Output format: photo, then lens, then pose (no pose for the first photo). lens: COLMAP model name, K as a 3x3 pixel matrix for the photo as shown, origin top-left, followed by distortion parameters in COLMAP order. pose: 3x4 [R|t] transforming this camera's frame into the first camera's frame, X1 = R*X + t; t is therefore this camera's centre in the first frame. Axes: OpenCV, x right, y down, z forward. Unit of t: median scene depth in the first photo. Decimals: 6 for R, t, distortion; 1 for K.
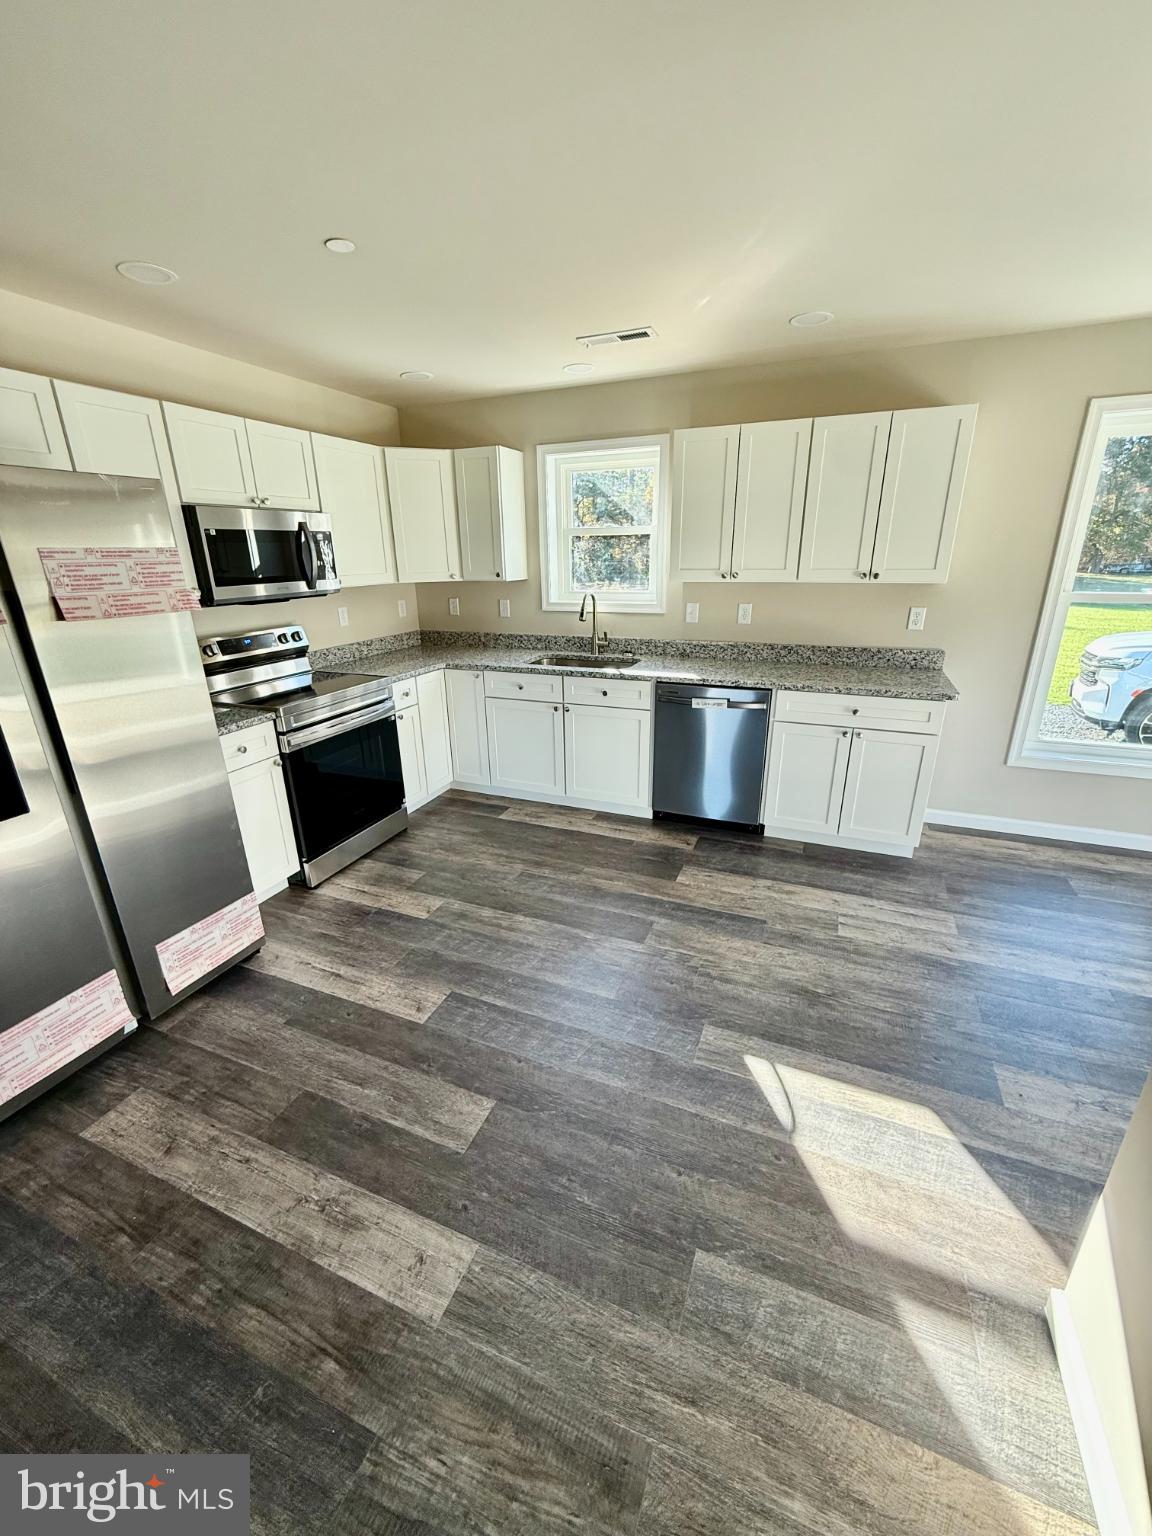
lens RADIAL K [[608.2, 0, 578.1], [0, 608.2, 767.9], [0, 0, 1]] dist [-0.000754, -0.000444]
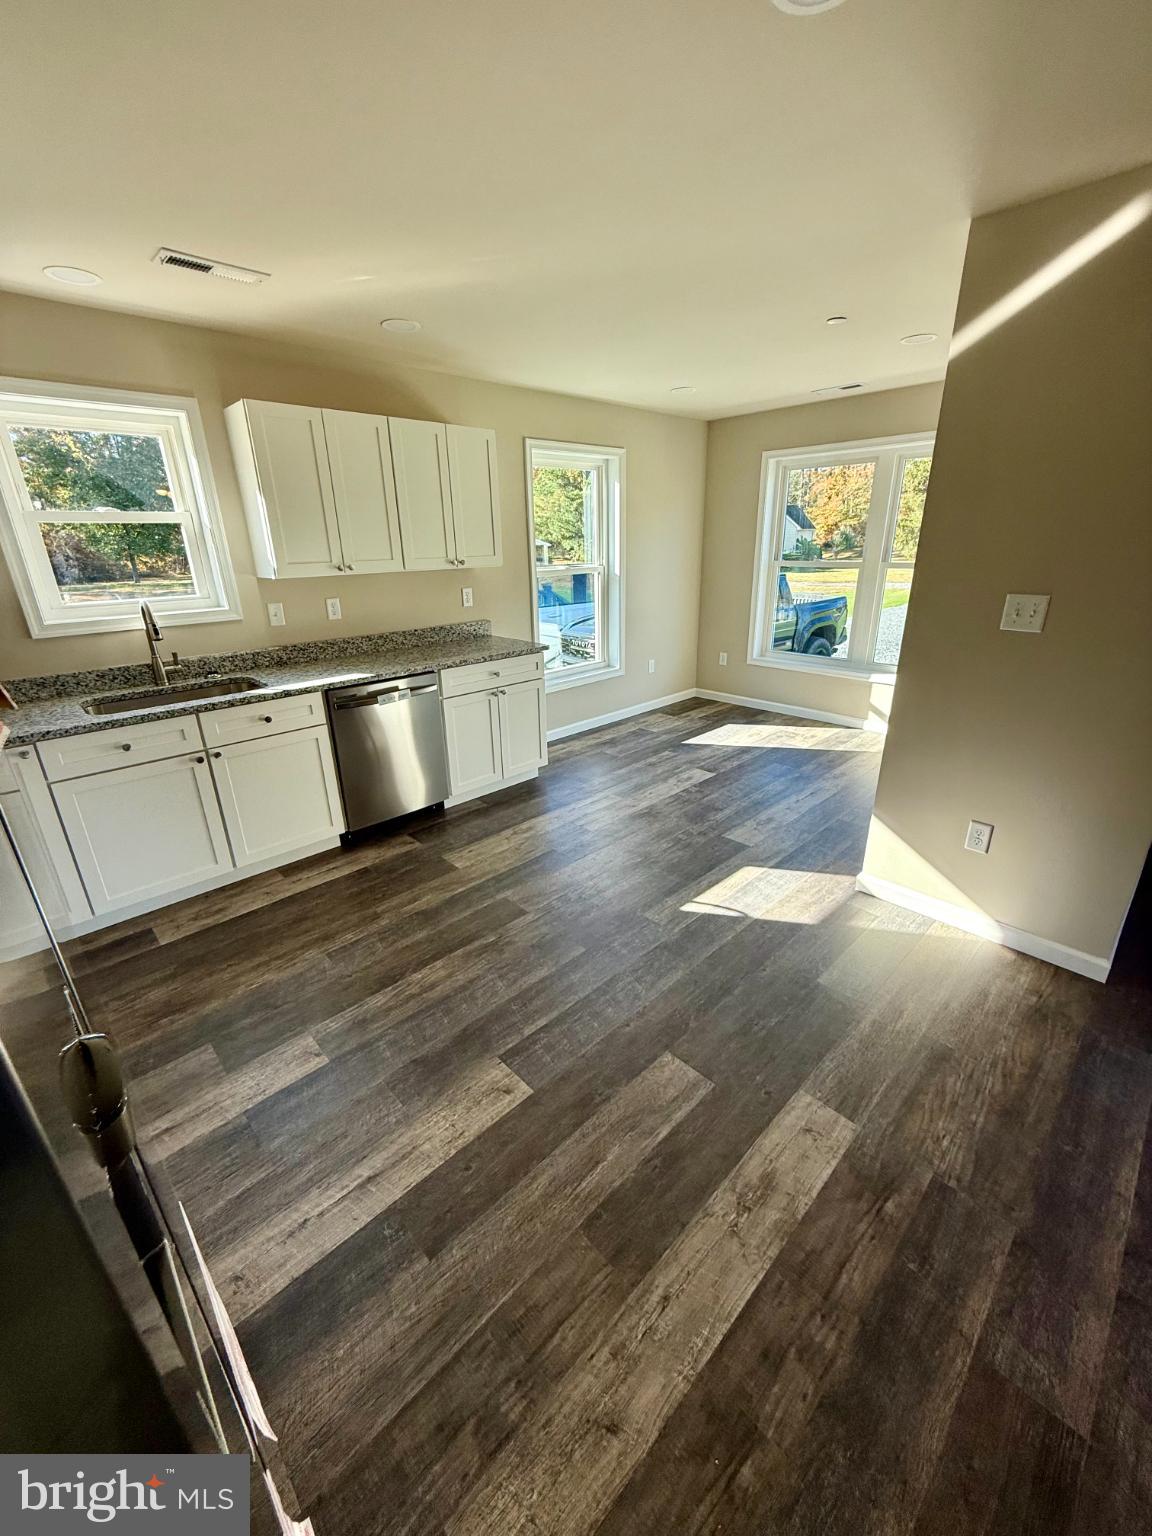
lens RADIAL K [[608.2, 0, 578.1], [0, 608.2, 767.9], [0, 0, 1]] dist [-0.000754, -0.000444]
pose [[0.400995, -0.316631, 0.859621, -0.889079], [0.322108, 0.927182, 0.191260, -0.150618], [-0.857583, 0.200196, 0.473785, 0.497701]]
